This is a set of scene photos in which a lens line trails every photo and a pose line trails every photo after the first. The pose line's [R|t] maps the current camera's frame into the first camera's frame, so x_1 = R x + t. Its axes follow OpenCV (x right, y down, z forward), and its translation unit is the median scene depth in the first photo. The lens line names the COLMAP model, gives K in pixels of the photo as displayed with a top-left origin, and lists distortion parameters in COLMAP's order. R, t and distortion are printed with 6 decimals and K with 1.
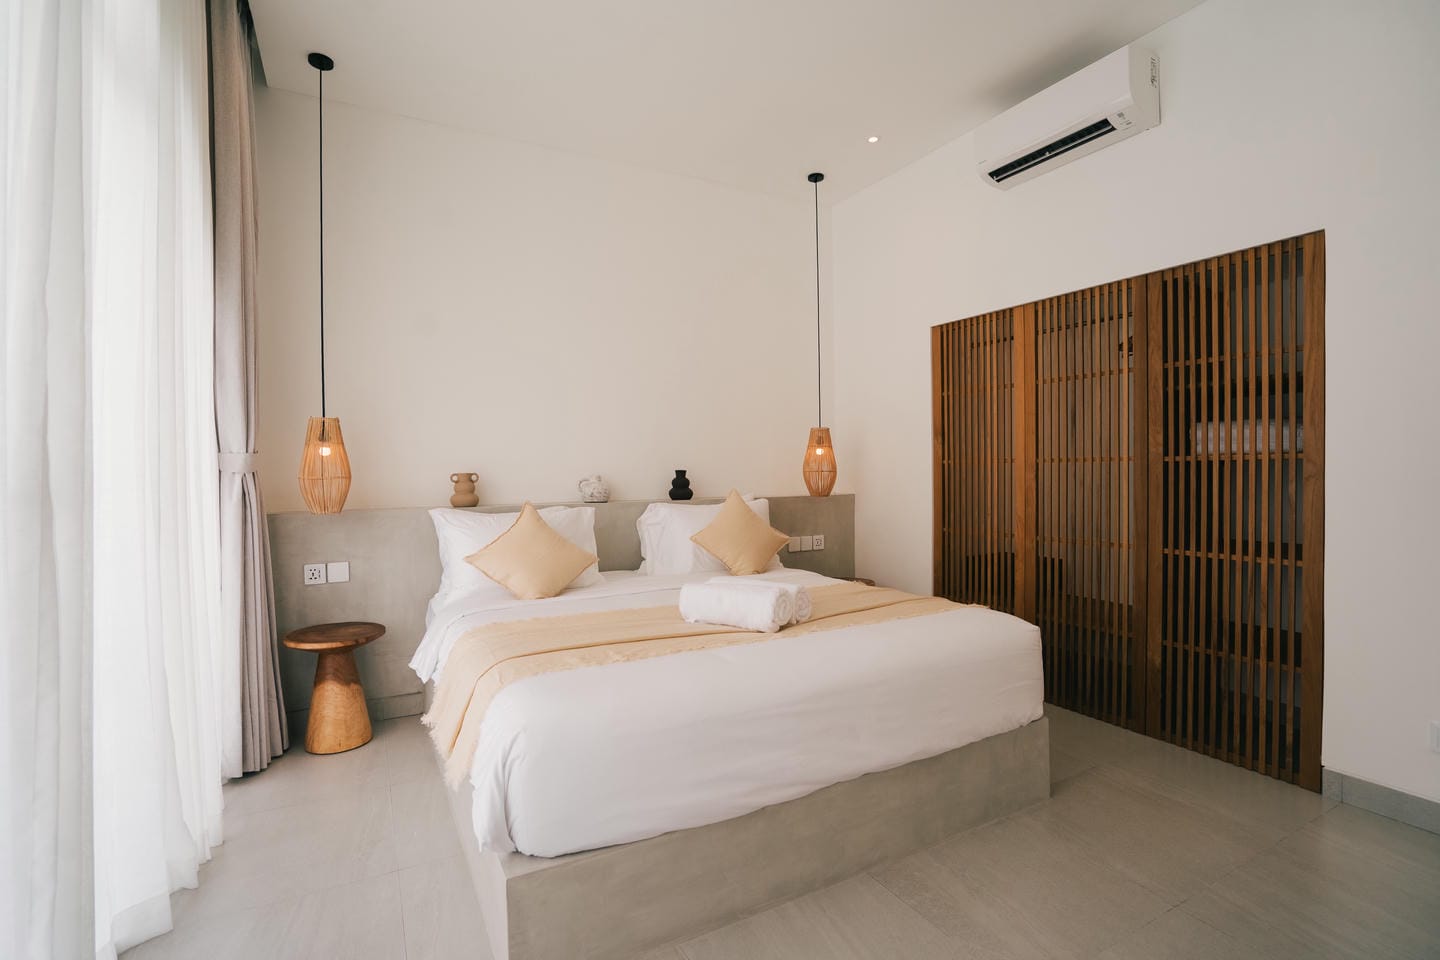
lens RADIAL K [[678.7, 0, 733.6], [0, 678.7, 479.5], [0, 0, 1]] dist [-0.048758, 0.016692]
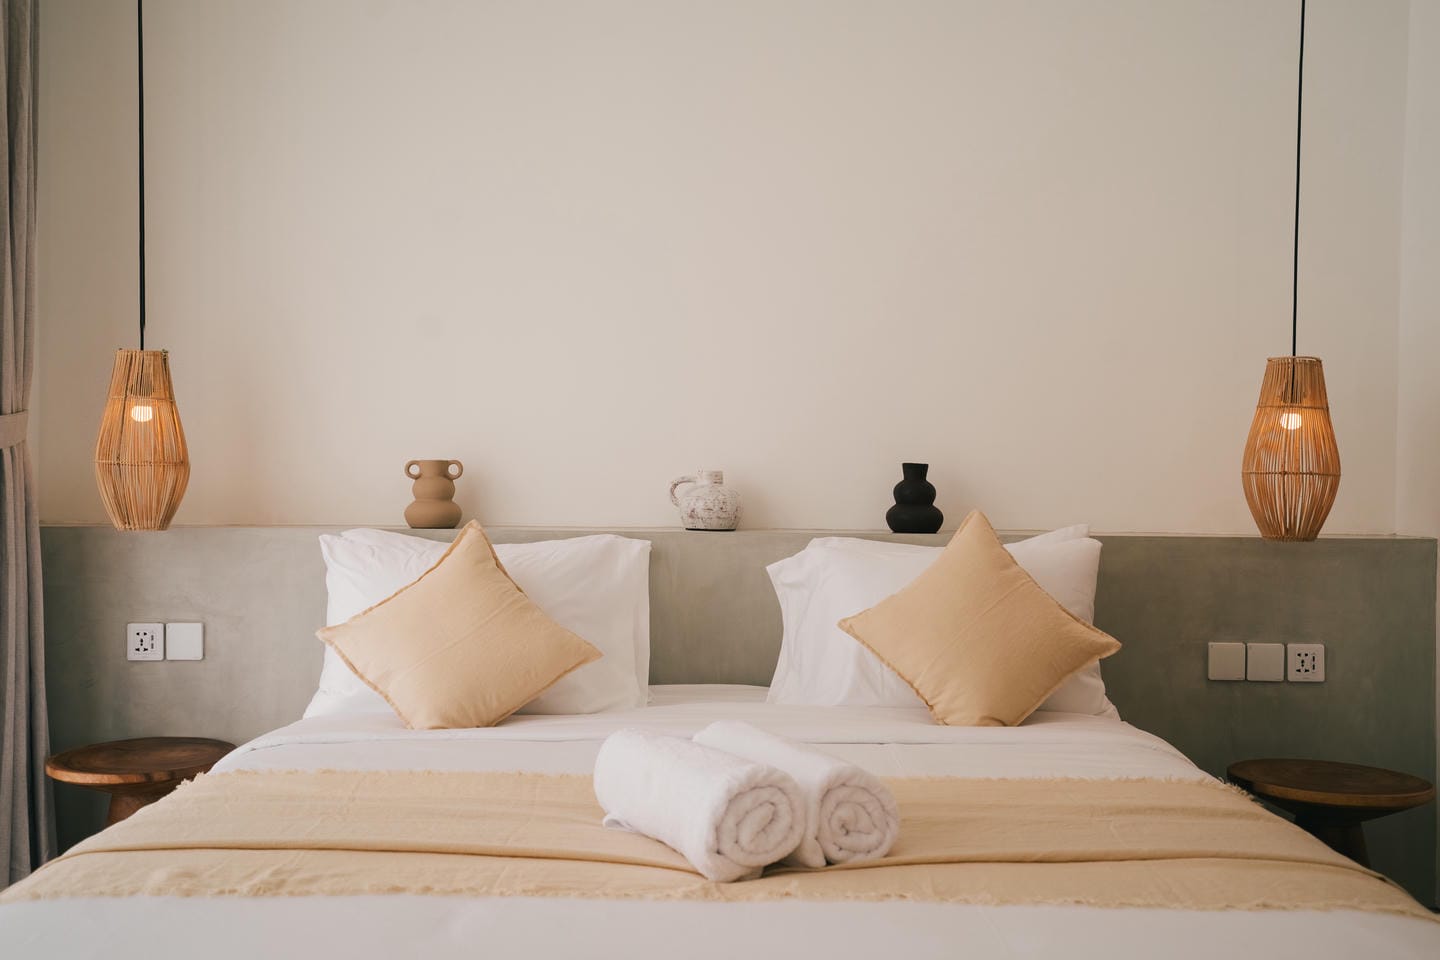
lens RADIAL K [[1445.0, 0, 726.7], [0, 1445.0, 468.7], [0, 0, 1]] dist [0.063063, 0.000000]
pose [[0.871187, 0.022054, -0.490456, 0.298959], [-0.025272, 0.999681, 0.000062, -0.008247], [0.490300, 0.012341, 0.871466, 0.167078]]
